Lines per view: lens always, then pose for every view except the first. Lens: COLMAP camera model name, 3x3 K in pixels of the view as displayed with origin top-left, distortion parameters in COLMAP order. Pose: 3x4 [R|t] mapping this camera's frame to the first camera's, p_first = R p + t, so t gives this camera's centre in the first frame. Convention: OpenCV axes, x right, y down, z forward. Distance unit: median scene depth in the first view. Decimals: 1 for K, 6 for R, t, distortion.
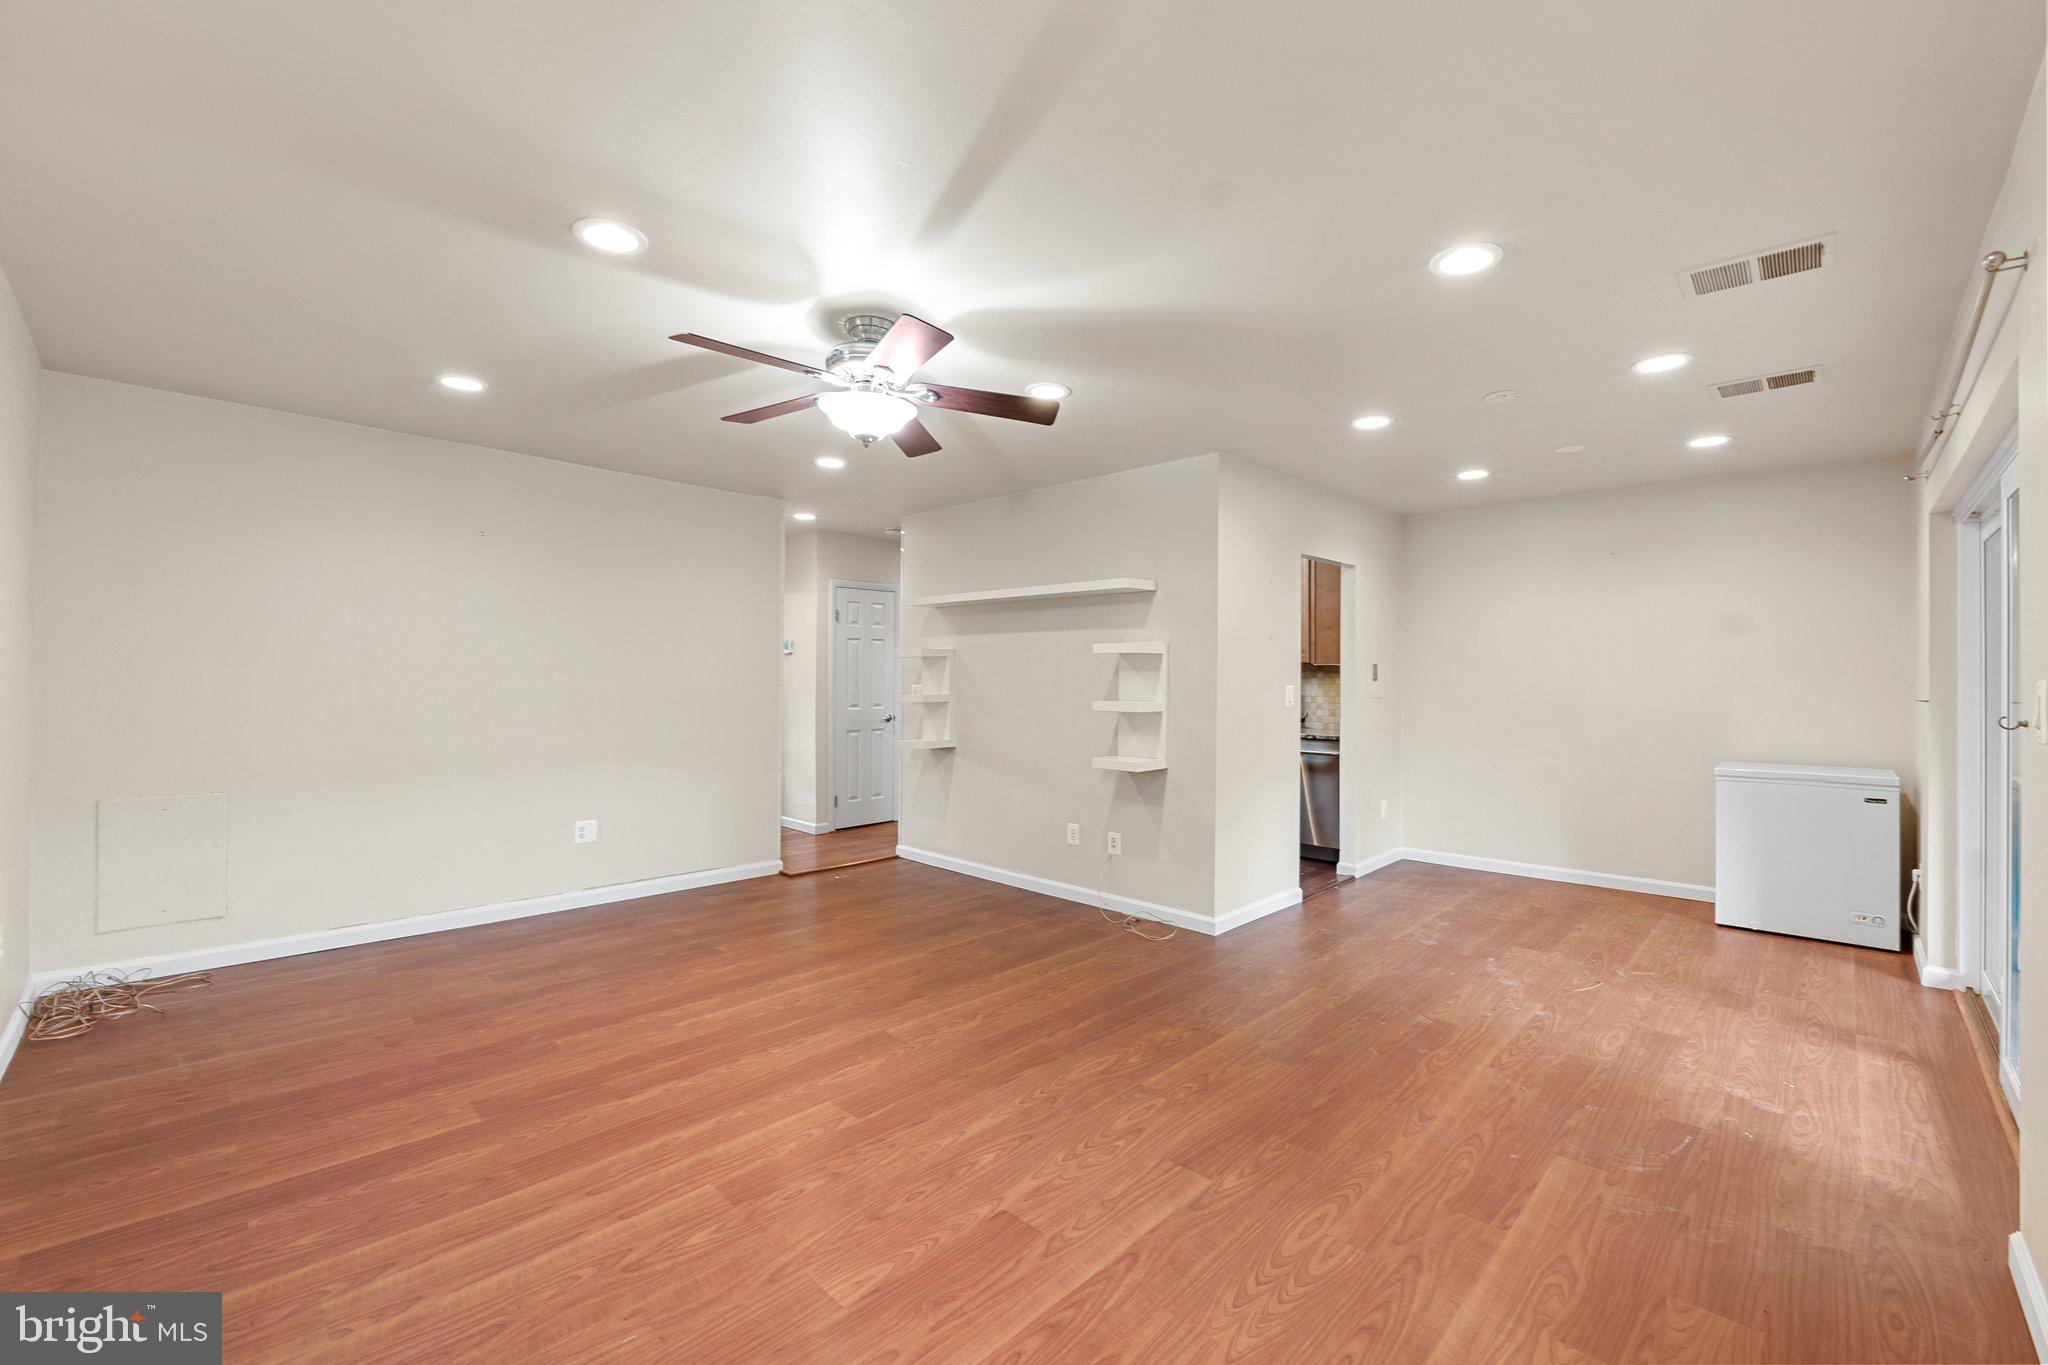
lens RADIAL K [[839.7, 0, 1018.9], [0, 839.7, 676.0], [0, 0, 1]] dist [-0.018412, 0.000344]
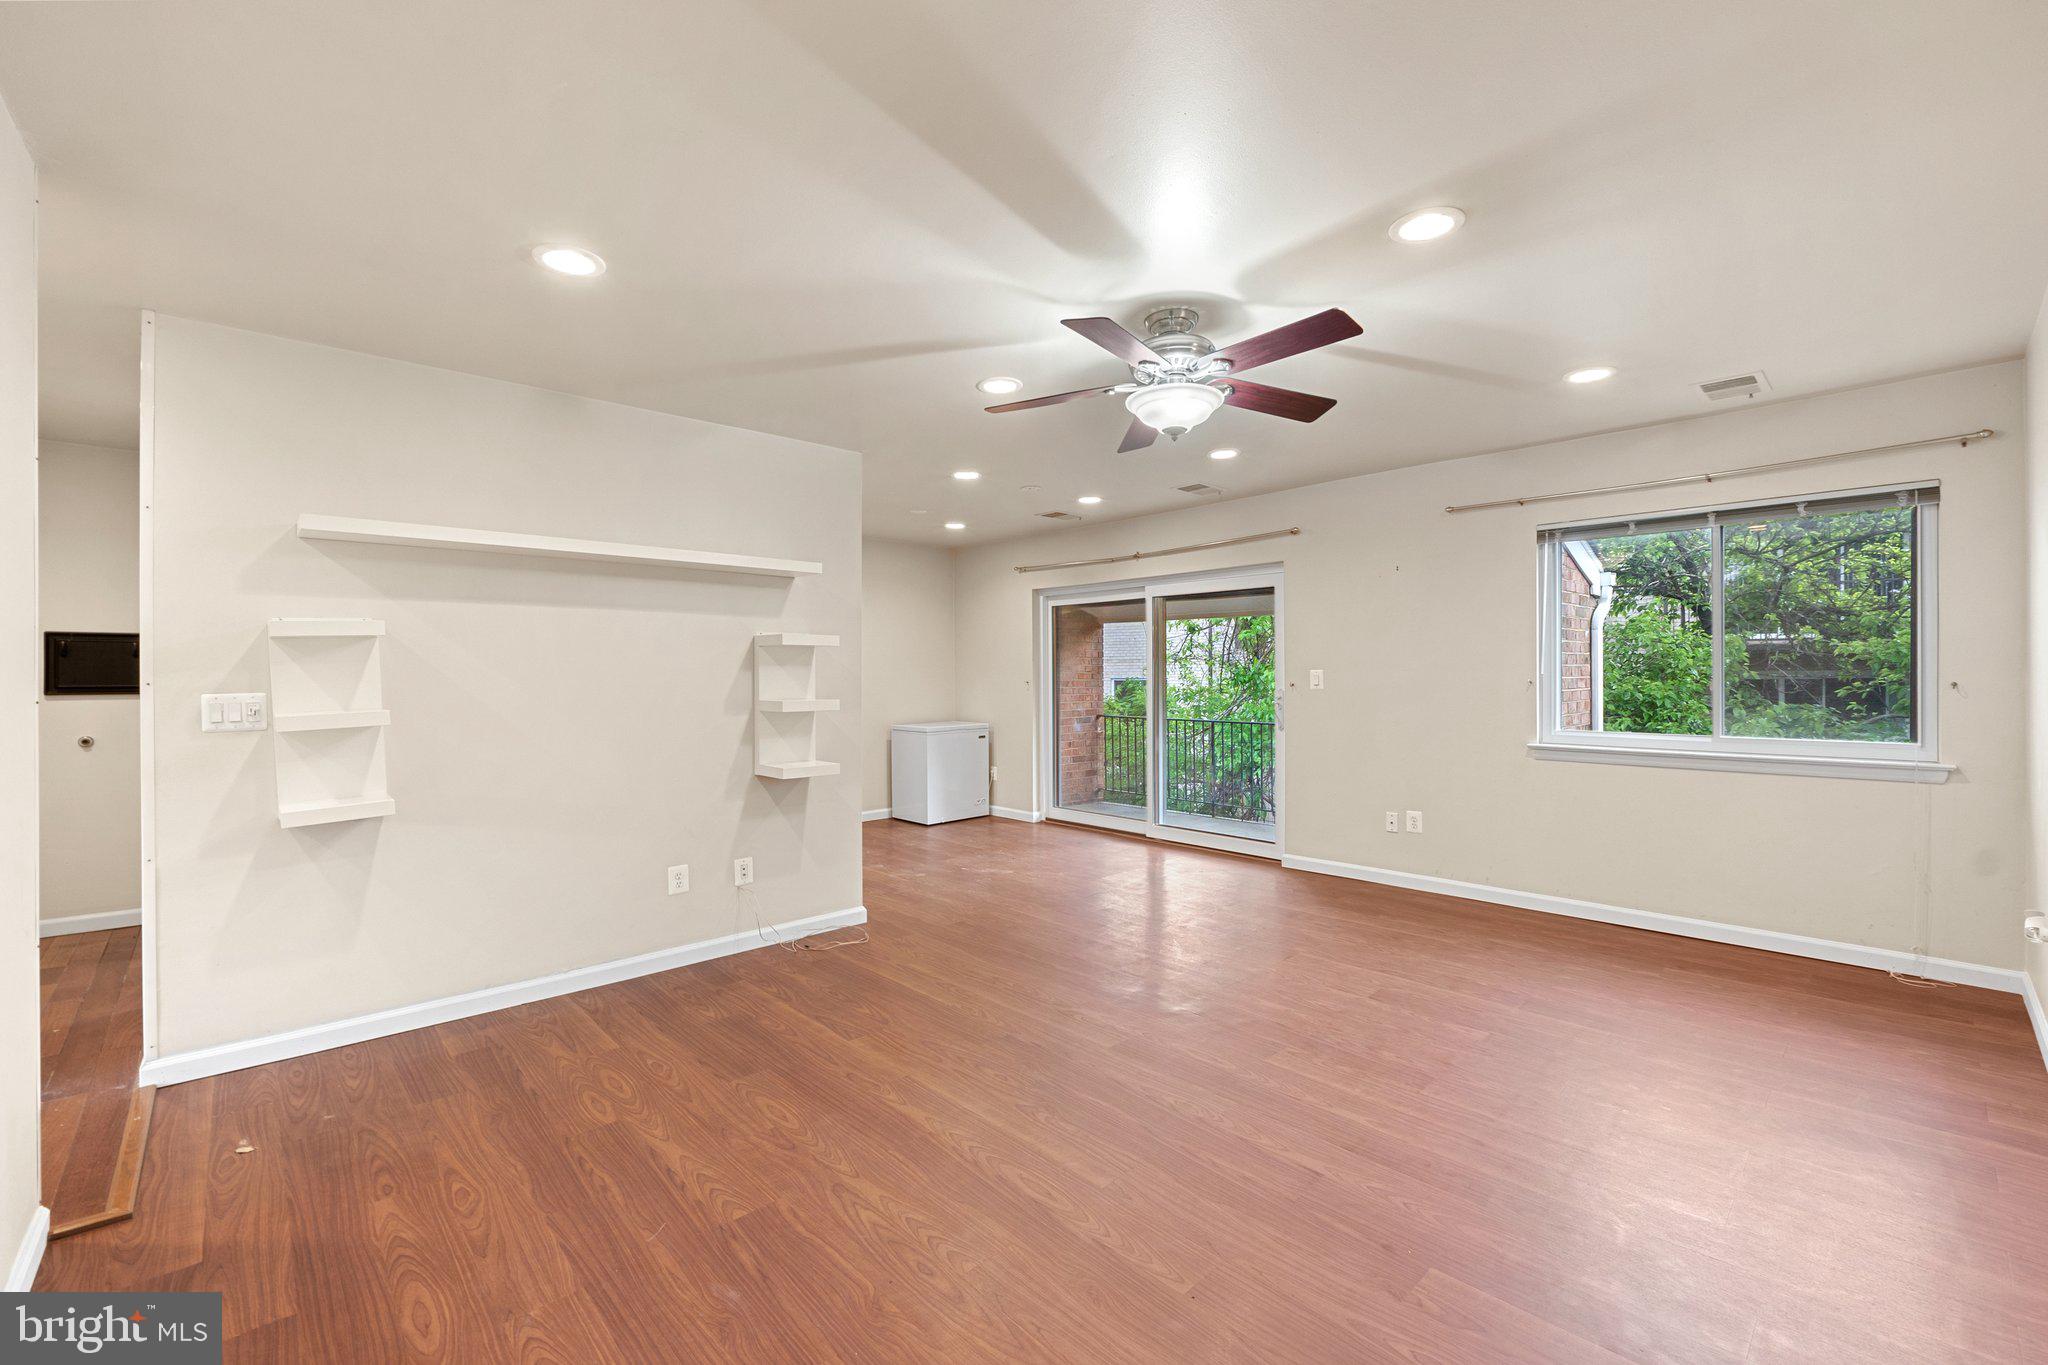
lens RADIAL K [[855.8, 0, 1028.0], [0, 855.8, 683.4], [0, 0, 1]] dist [-0.012931, 0.000643]
pose [[0.037051, -0.018608, 0.999140, -0.835124], [0.002012, 0.999826, 0.018546, -0.004333], [-0.999311, 0.001323, 0.037082, 0.785581]]
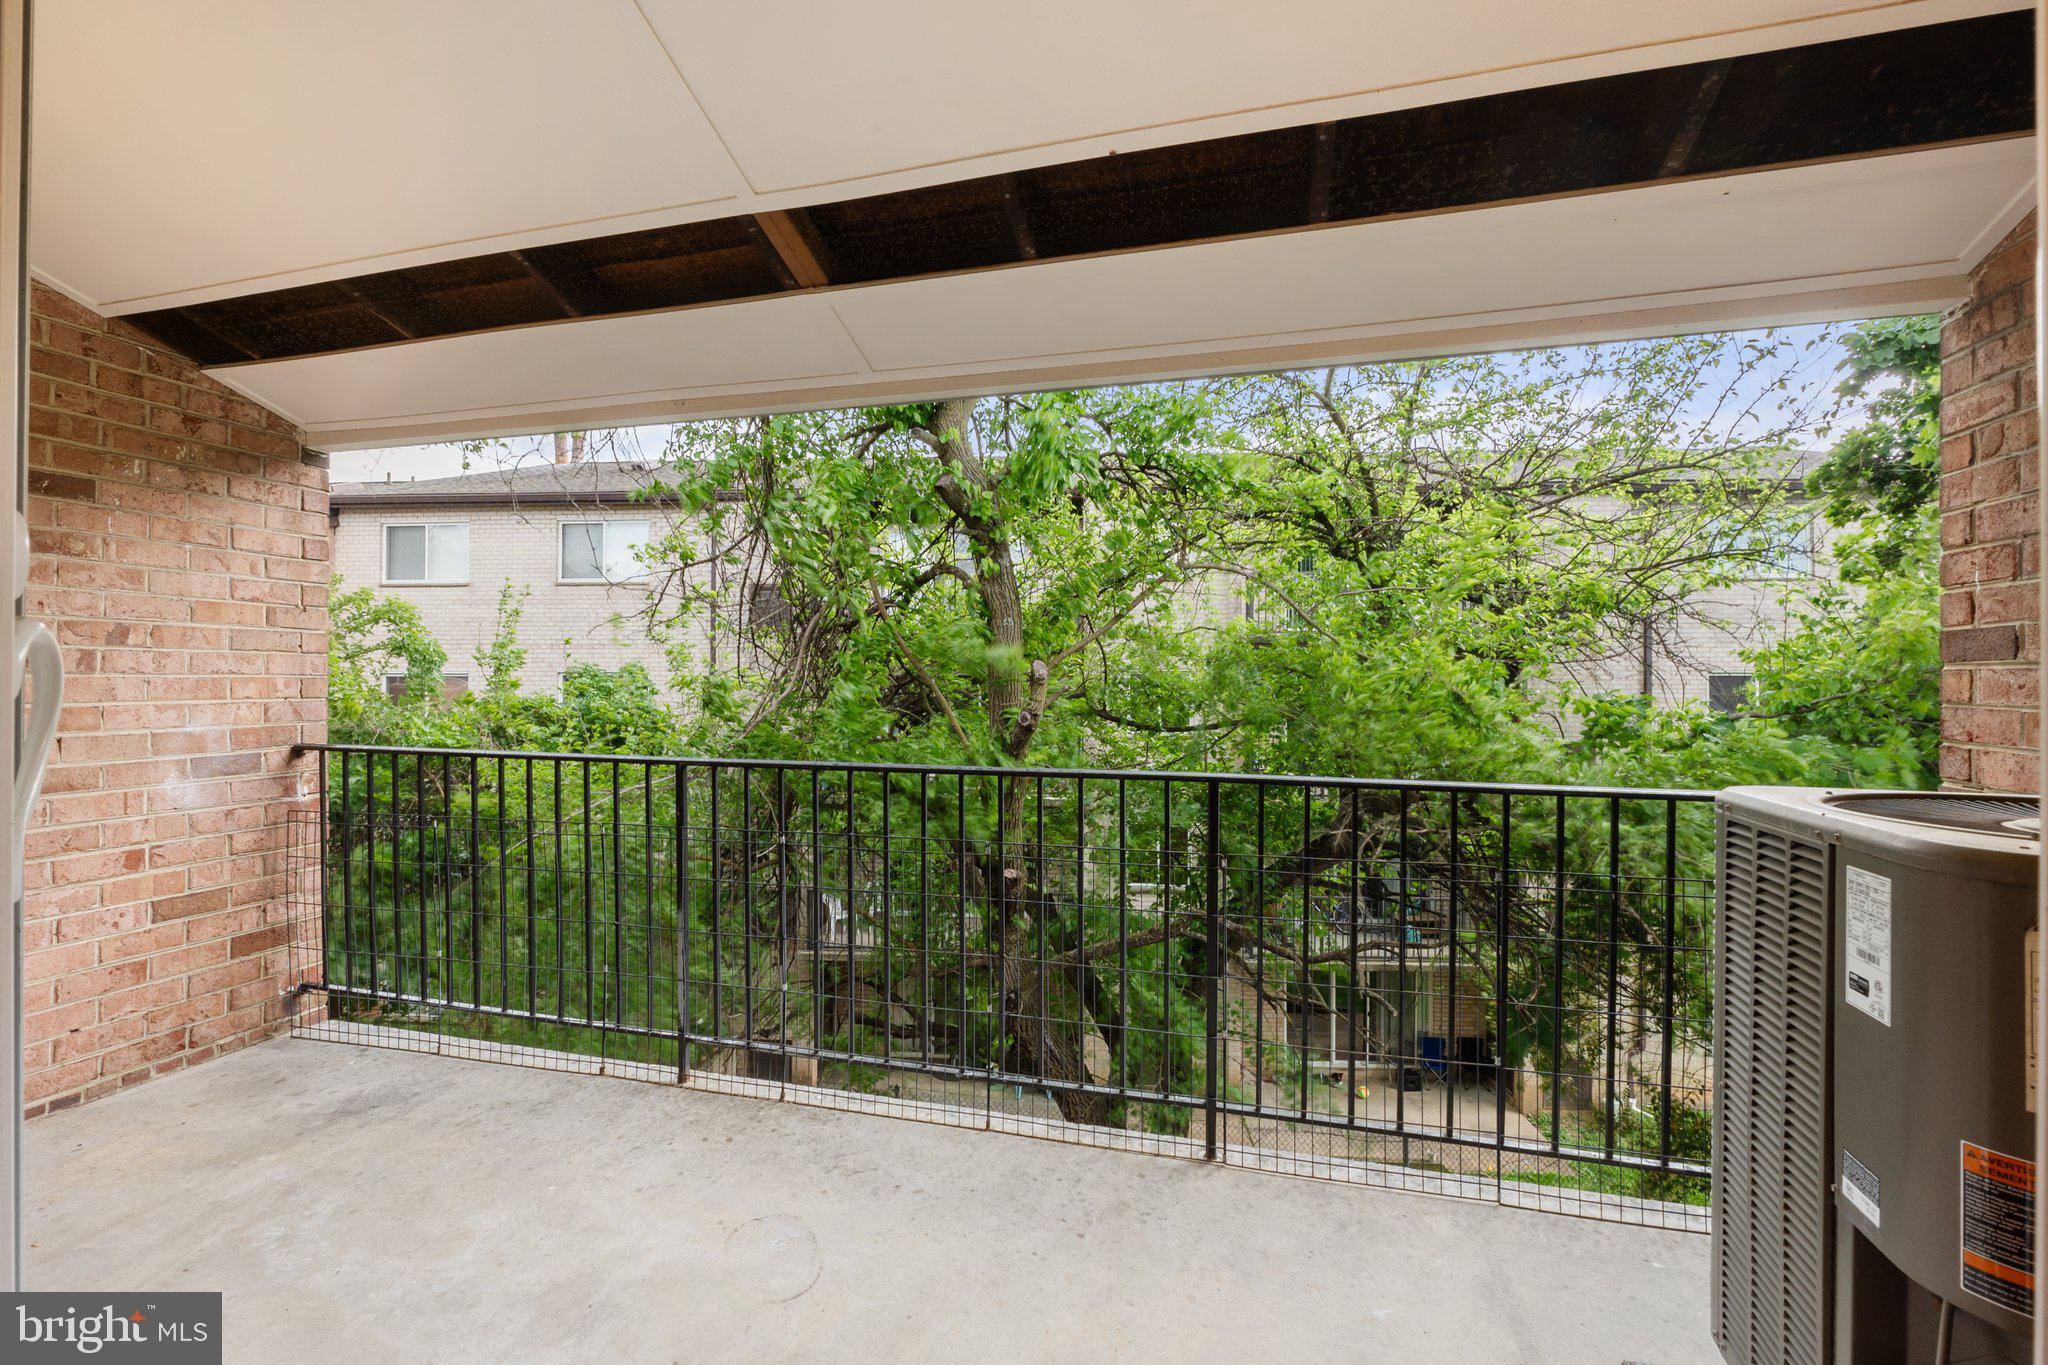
lens RADIAL K [[869.7, 0, 1032.2], [0, 869.7, 679.9], [0, 0, 1]] dist [-0.012914, 0.001019]
pose [[-0.494577, -0.015073, 0.869003, 0.529996], [-0.011409, 0.999876, 0.010850, 0.054563], [-0.869059, -0.004548, -0.494687, 0.515185]]
